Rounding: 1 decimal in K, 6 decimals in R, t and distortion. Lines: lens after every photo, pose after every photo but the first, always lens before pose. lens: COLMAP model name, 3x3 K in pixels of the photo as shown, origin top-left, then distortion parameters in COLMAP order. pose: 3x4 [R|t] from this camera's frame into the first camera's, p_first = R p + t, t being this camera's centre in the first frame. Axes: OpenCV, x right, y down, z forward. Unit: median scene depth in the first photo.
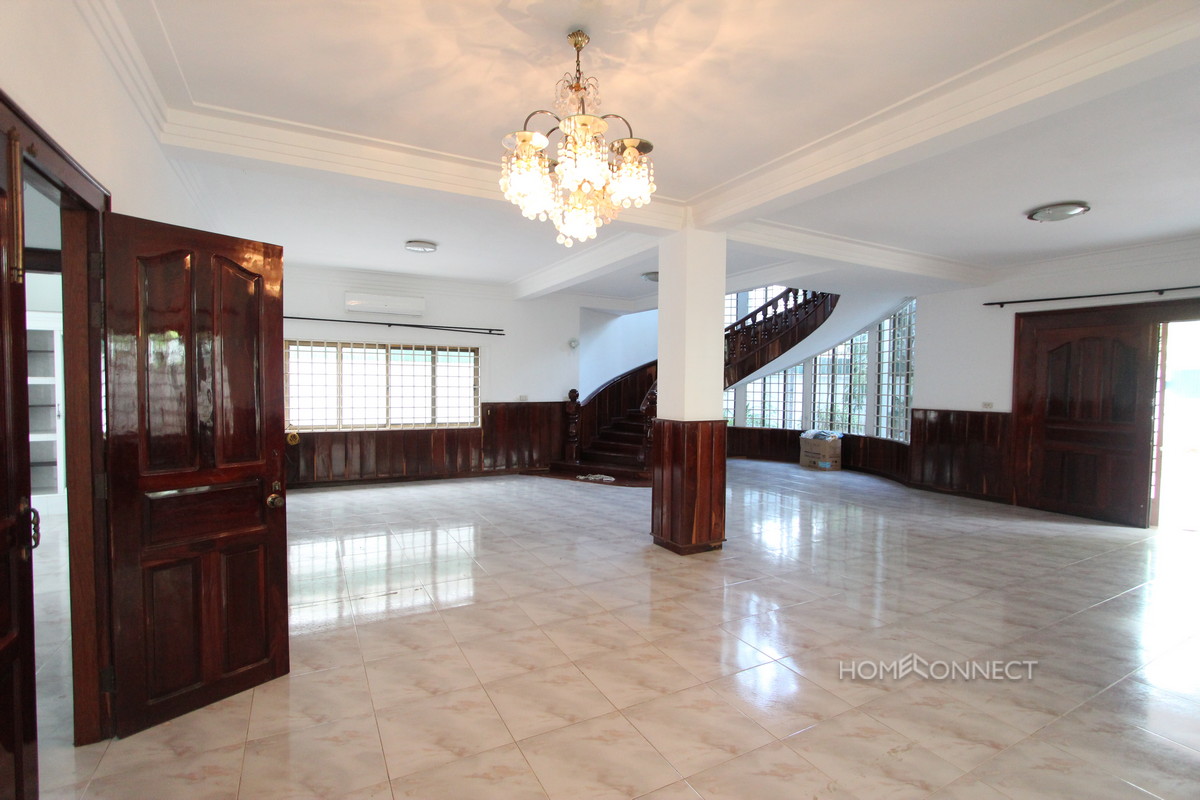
lens RADIAL K [[557.3, 0, 591.3], [0, 557.3, 400.6], [0, 0, 1]] dist [0.000297, -0.000095]
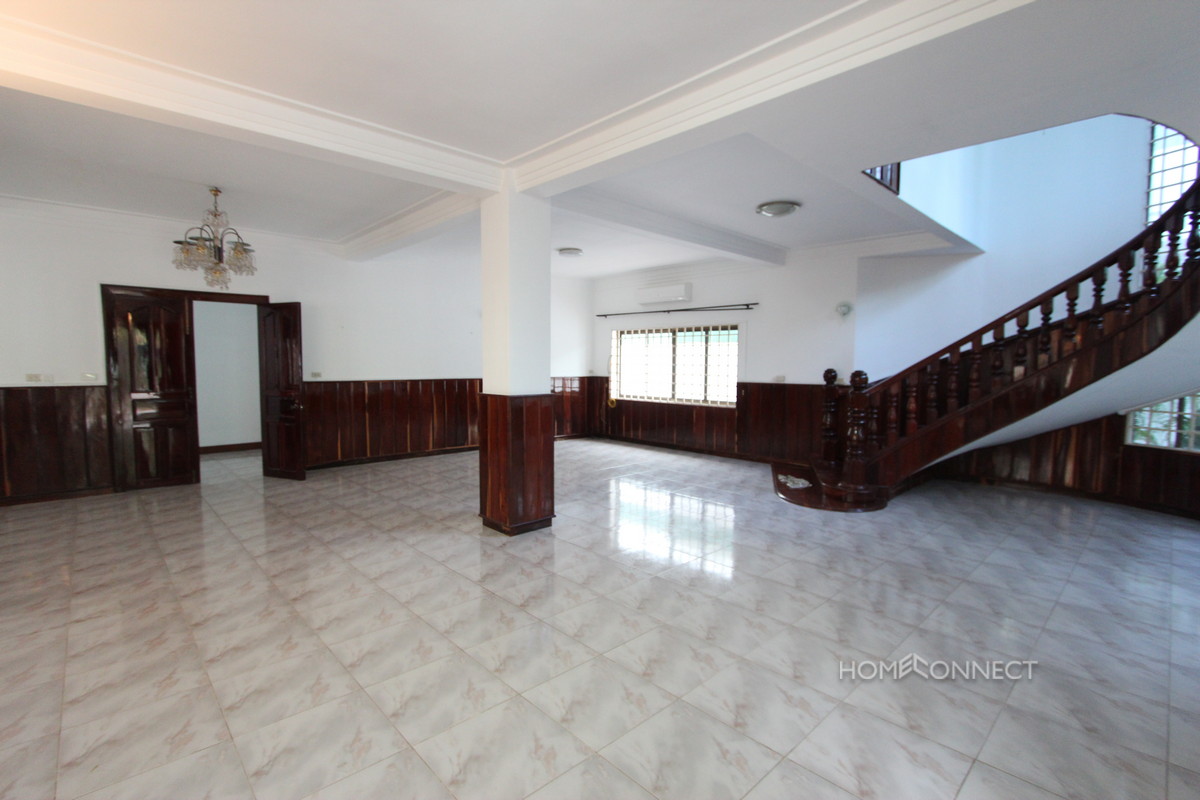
lens RADIAL K [[534.6, 0, 596.1], [0, 534.6, 406.4], [0, 0, 1]] dist [0.000260, 0.000053]
pose [[0.263056, 0.069707, -0.962259, 0.643167], [-0.035246, 0.997415, 0.062619, -0.003889], [0.964137, 0.017443, 0.264833, 0.530882]]
